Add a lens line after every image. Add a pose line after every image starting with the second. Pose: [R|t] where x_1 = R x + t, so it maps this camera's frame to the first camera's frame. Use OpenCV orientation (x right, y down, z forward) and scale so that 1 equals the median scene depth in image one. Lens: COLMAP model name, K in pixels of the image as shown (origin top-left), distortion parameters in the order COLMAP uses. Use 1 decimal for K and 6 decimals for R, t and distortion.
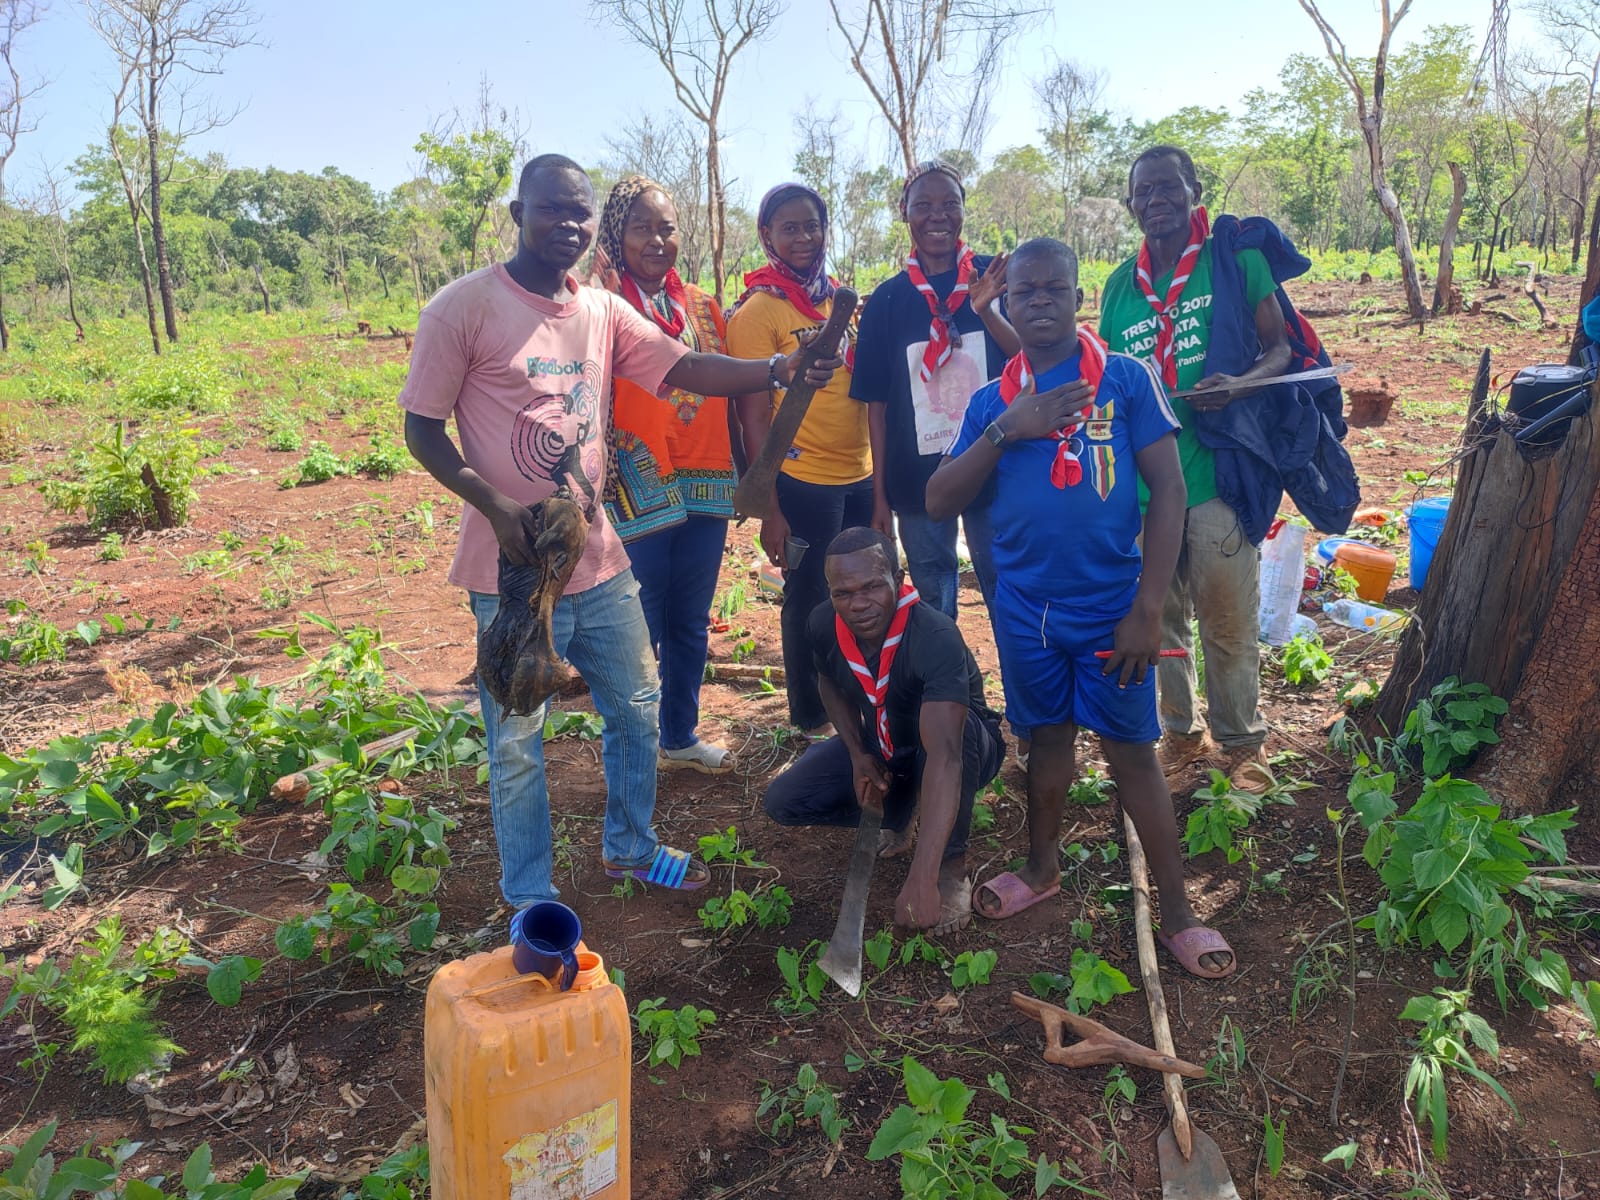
lens RADIAL K [[1143.4, 0, 802.6], [0, 1143.4, 609.5], [0, 0, 1]] dist [0.036972, -0.032579]
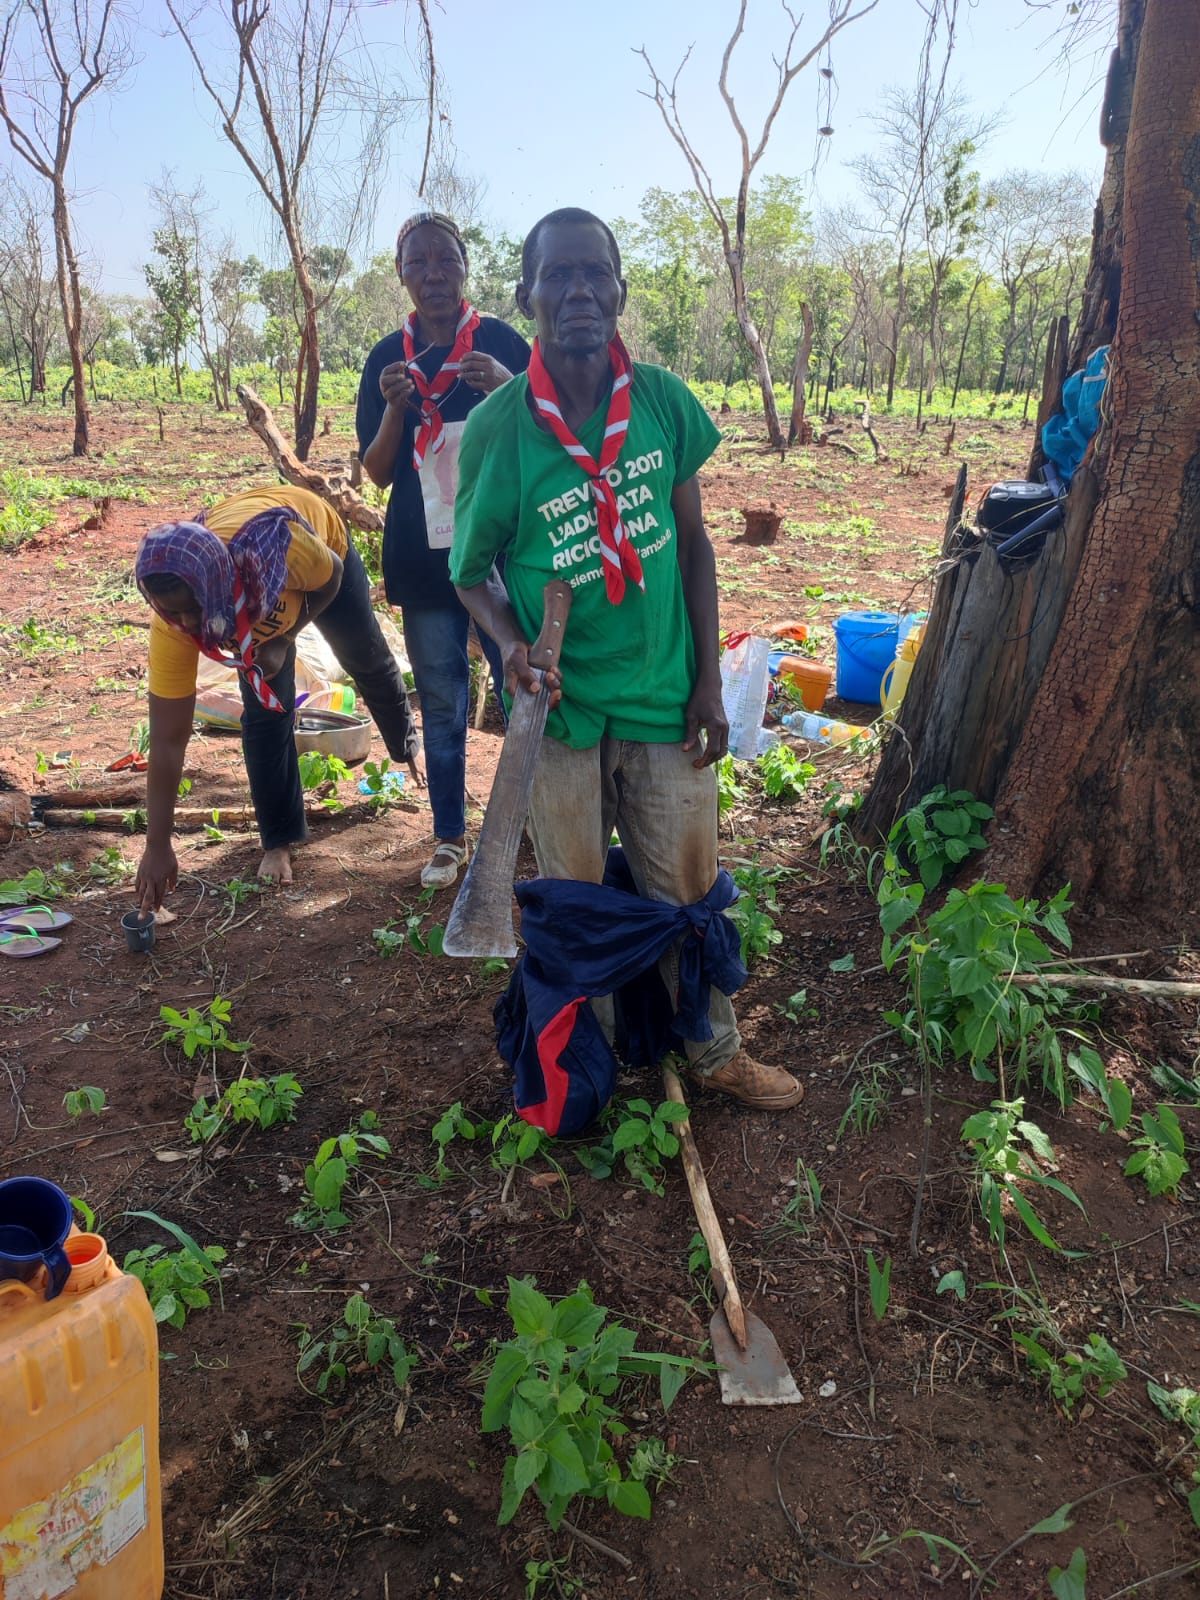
lens RADIAL K [[1143.4, 0, 592.2], [0, 1143.4, 793.8], [0, 0, 1]] dist [0.036972, -0.032579]
pose [[0.942935, -0.054791, 0.328437, -0.051064], [0.035302, 0.997260, 0.065016, -0.009154], [-0.331099, -0.049711, 0.942286, 0.101315]]
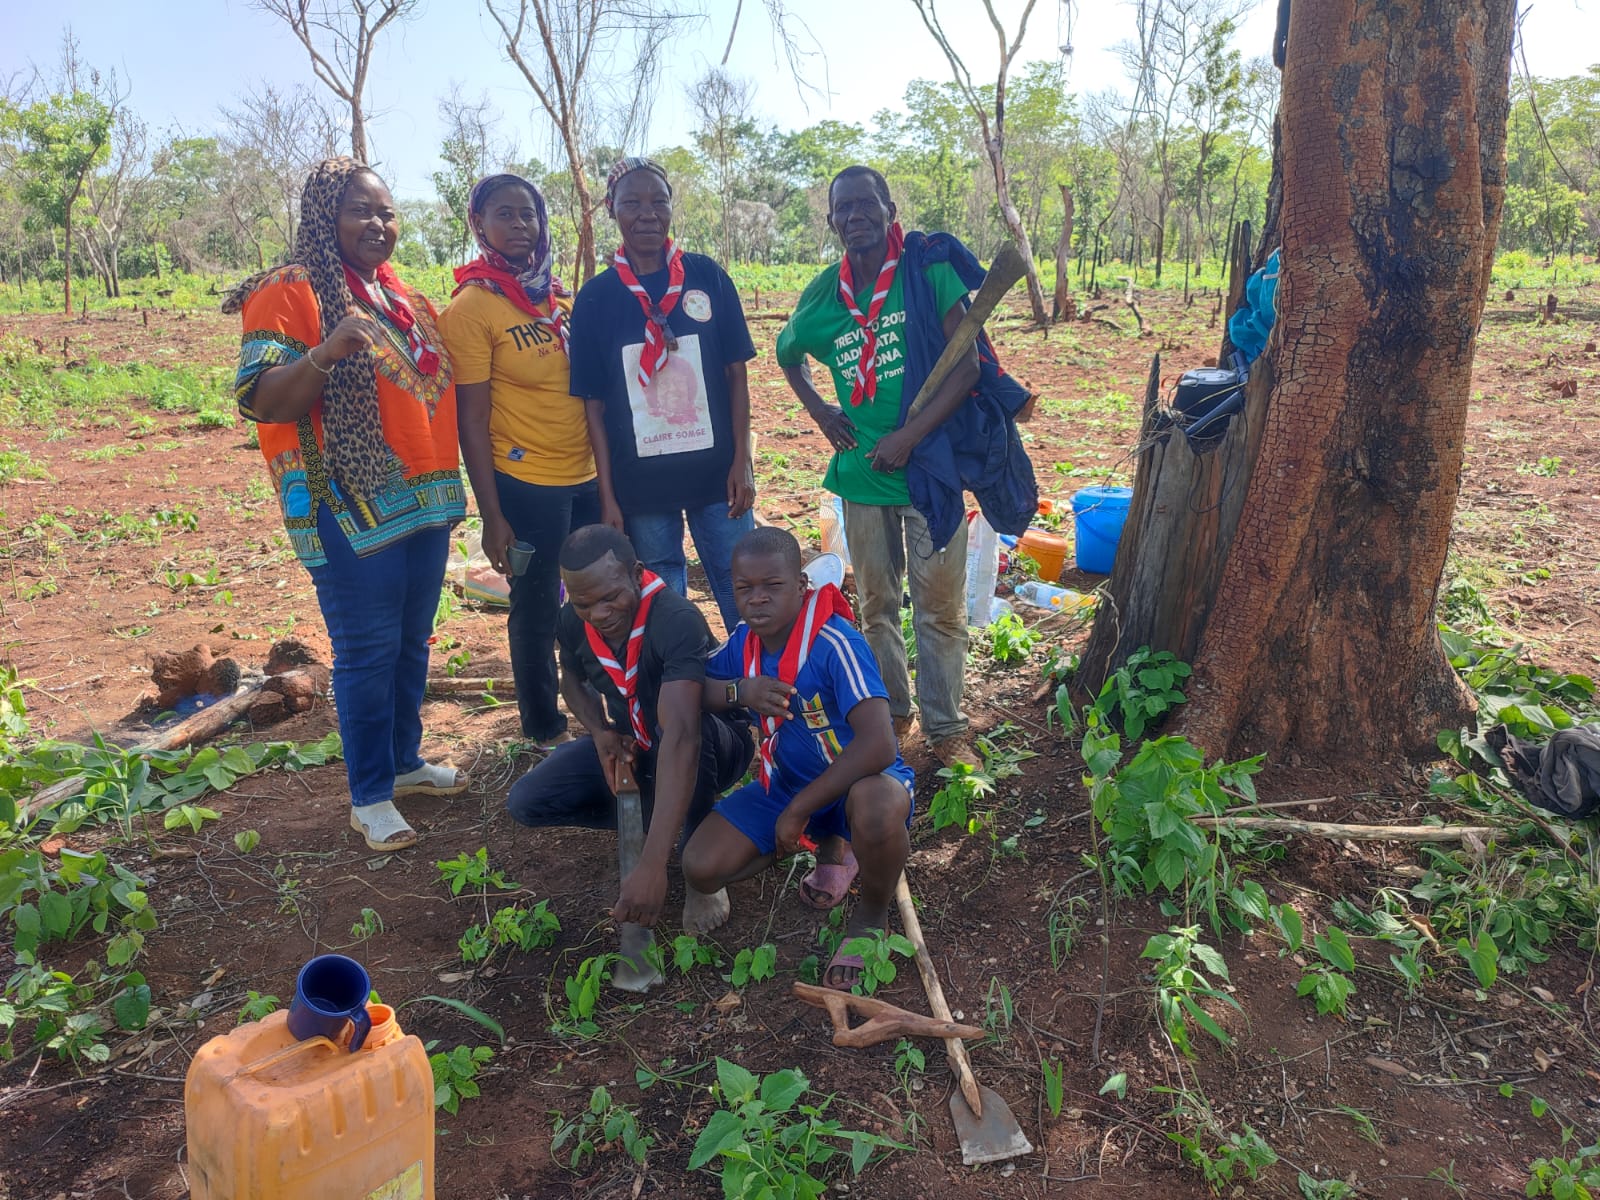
lens RADIAL K [[1143.4, 0, 790.5], [0, 1143.4, 606.2], [0, 0, 1]] dist [0.036972, -0.032579]
pose [[0.962433, -0.049372, 0.266994, -0.047185], [0.049554, 0.998753, 0.006062, -0.003788], [-0.266960, 0.007397, 0.963679, 0.012341]]
